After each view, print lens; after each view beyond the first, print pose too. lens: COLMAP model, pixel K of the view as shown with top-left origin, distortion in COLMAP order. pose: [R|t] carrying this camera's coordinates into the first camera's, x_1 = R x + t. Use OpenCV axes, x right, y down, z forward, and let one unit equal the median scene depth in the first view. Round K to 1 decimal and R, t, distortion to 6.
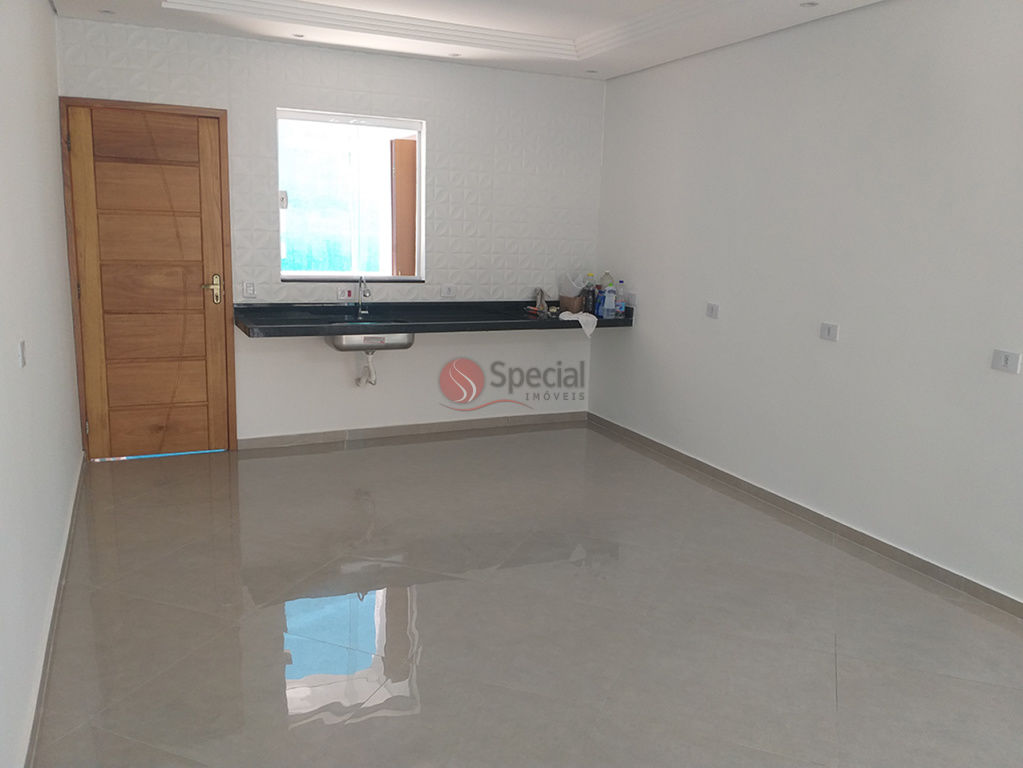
lens RADIAL K [[837.8, 0, 502.8], [0, 837.8, 383.8], [0, 0, 1]] dist [0.139185, -0.339996]
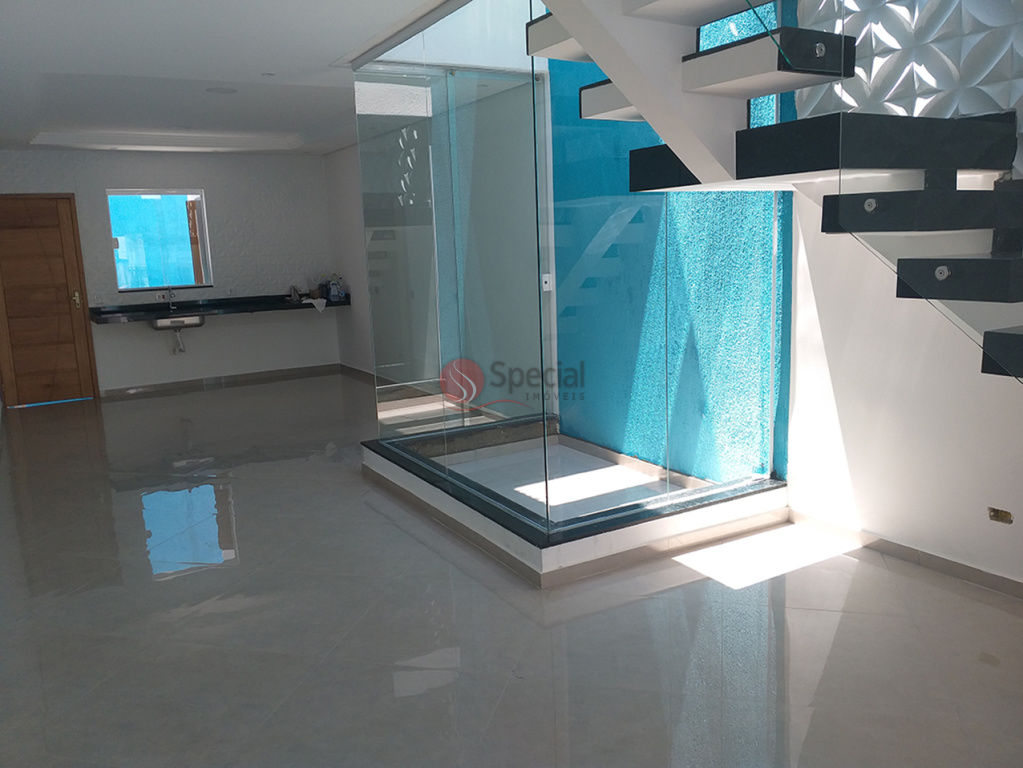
lens RADIAL K [[811.2, 0, 511.0], [0, 811.2, 381.3], [0, 0, 1]] dist [0.045568, -0.099122]
pose [[0.991646, -0.086382, 0.095790, 0.314681], [0.088119, 0.996011, -0.014054, 0.135082], [-0.094194, 0.022378, 0.995302, -0.618225]]
